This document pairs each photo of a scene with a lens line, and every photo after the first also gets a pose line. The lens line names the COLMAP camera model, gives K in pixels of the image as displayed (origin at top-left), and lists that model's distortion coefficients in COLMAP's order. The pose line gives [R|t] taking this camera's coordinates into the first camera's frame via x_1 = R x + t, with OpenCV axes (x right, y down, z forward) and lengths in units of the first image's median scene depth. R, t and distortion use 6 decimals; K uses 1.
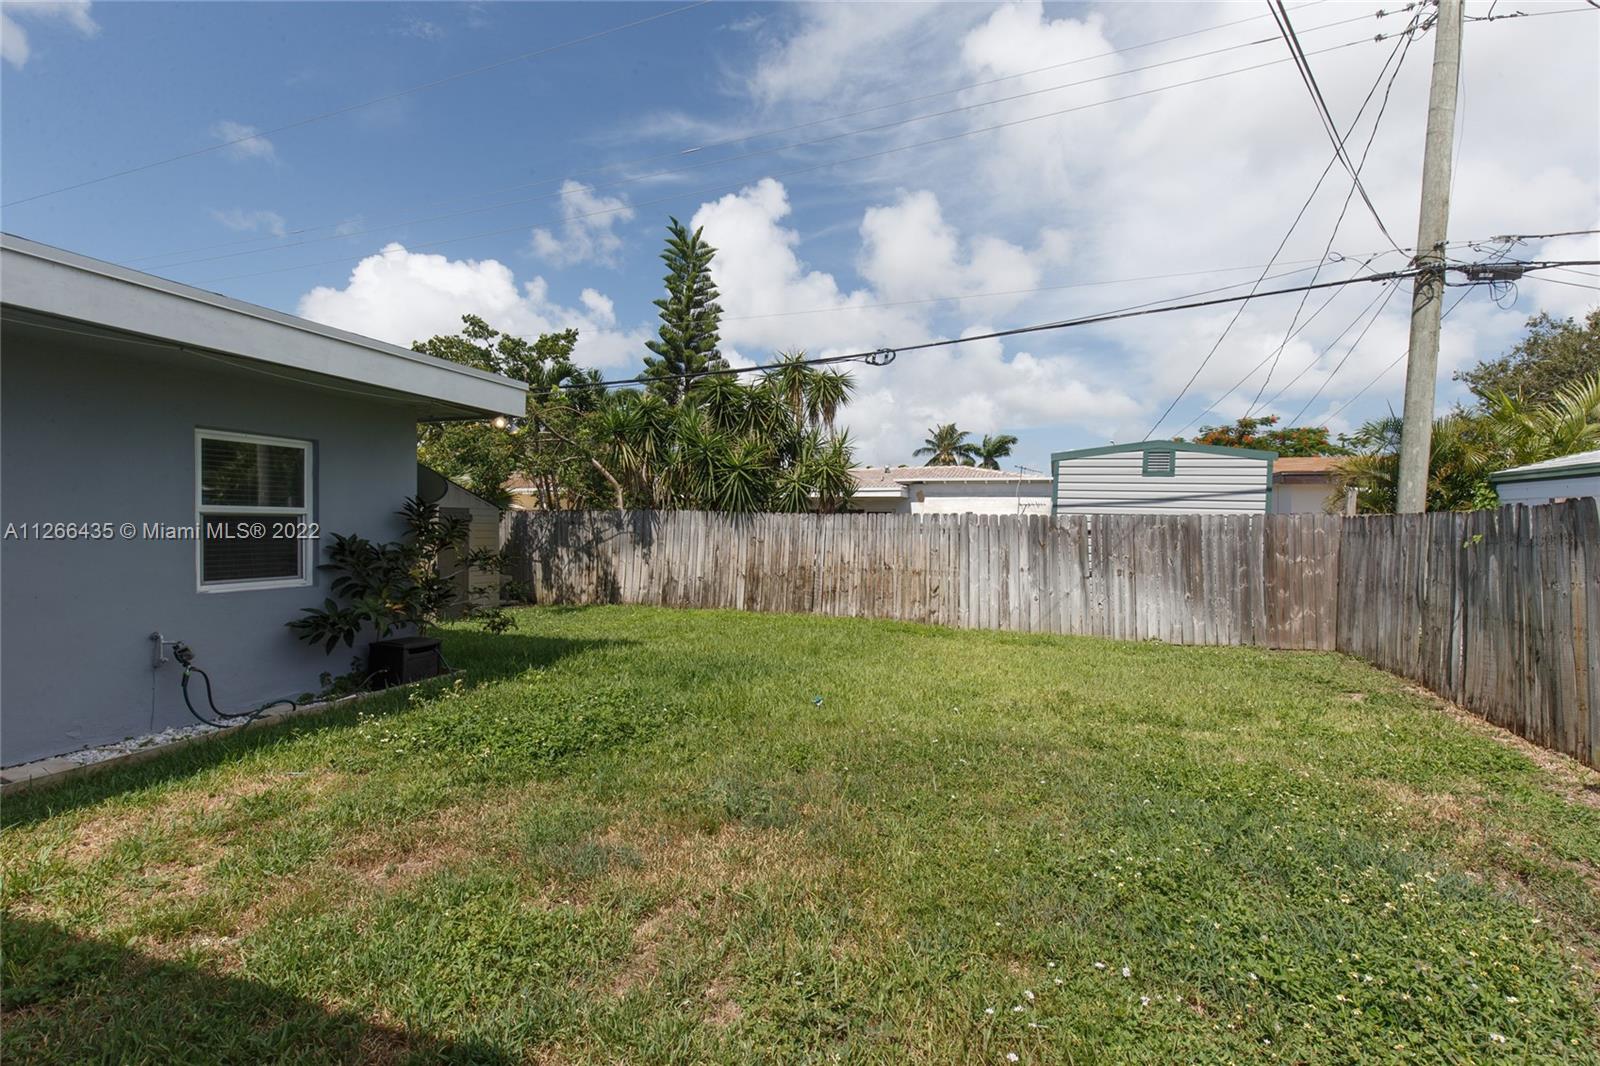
lens RADIAL K [[731.9, 0, 801.2], [0, 731.9, 525.2], [0, 0, 1]] dist [0.011631, -0.002477]
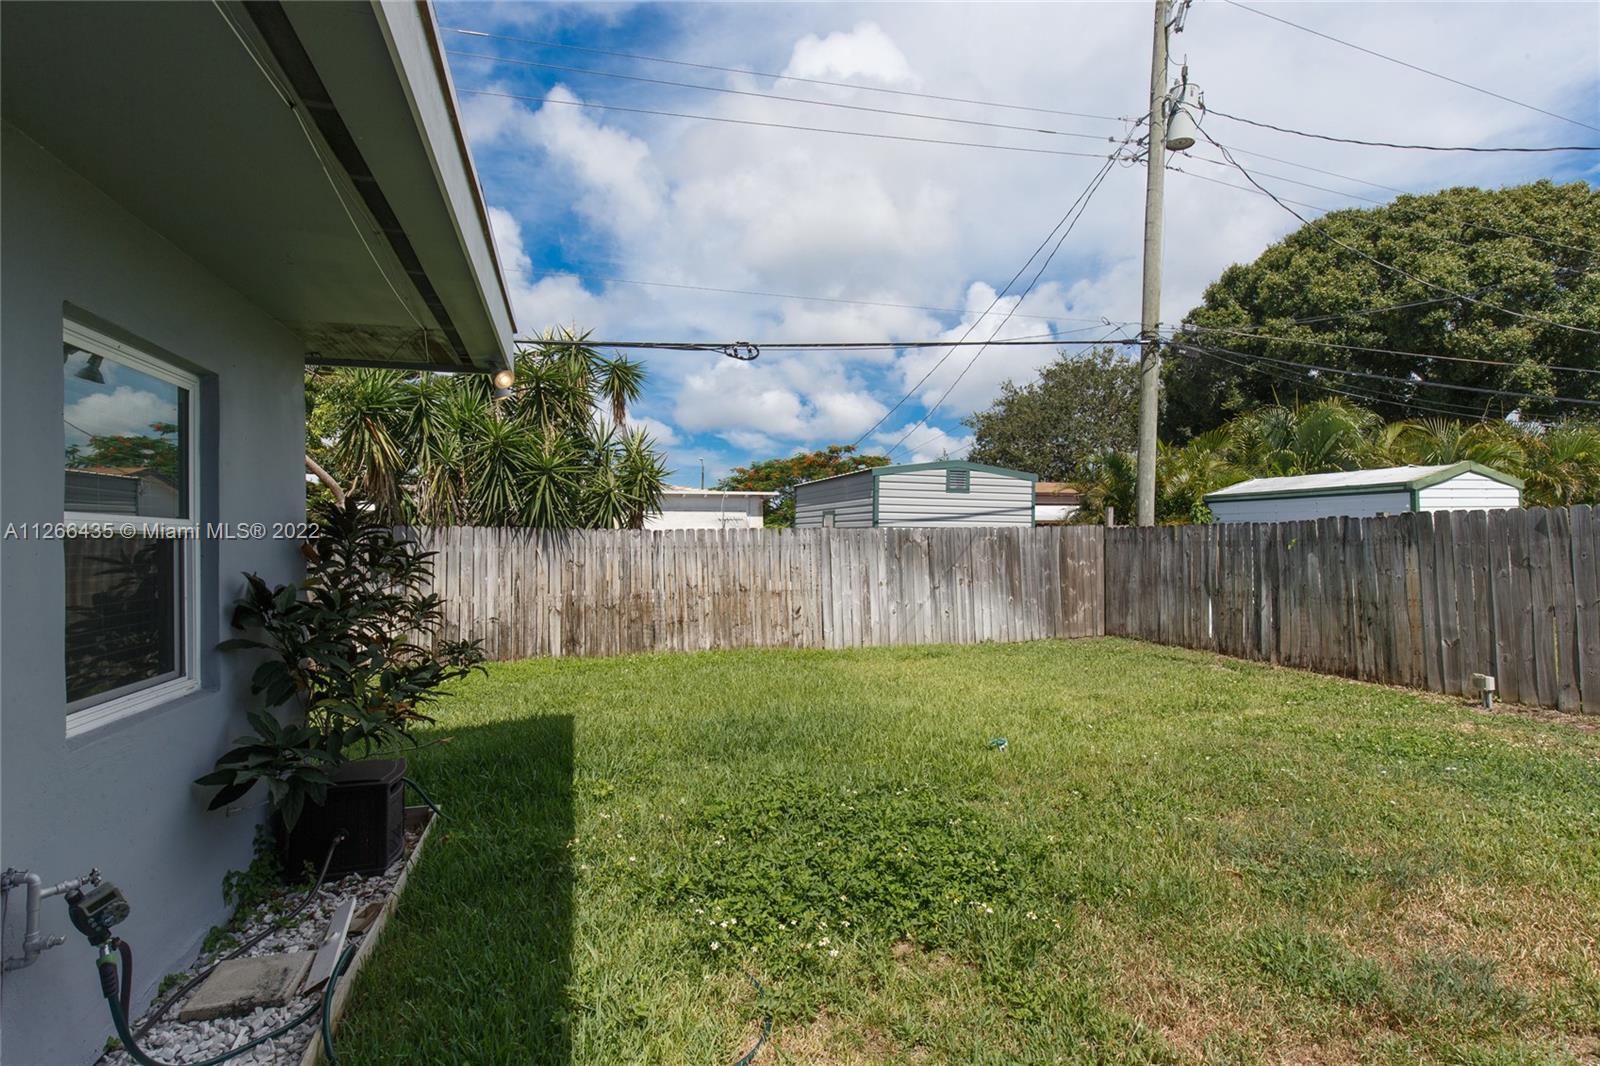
lens RADIAL K [[759.0, 0, 798.9], [0, 759.0, 531.5], [0, 0, 1]] dist [0.012285, 0.000395]
pose [[0.797763, -0.009564, 0.602895, -0.437176], [0.018526, 0.999791, -0.008655, -0.003563], [-0.602686, 0.018074, 0.797773, 0.261497]]
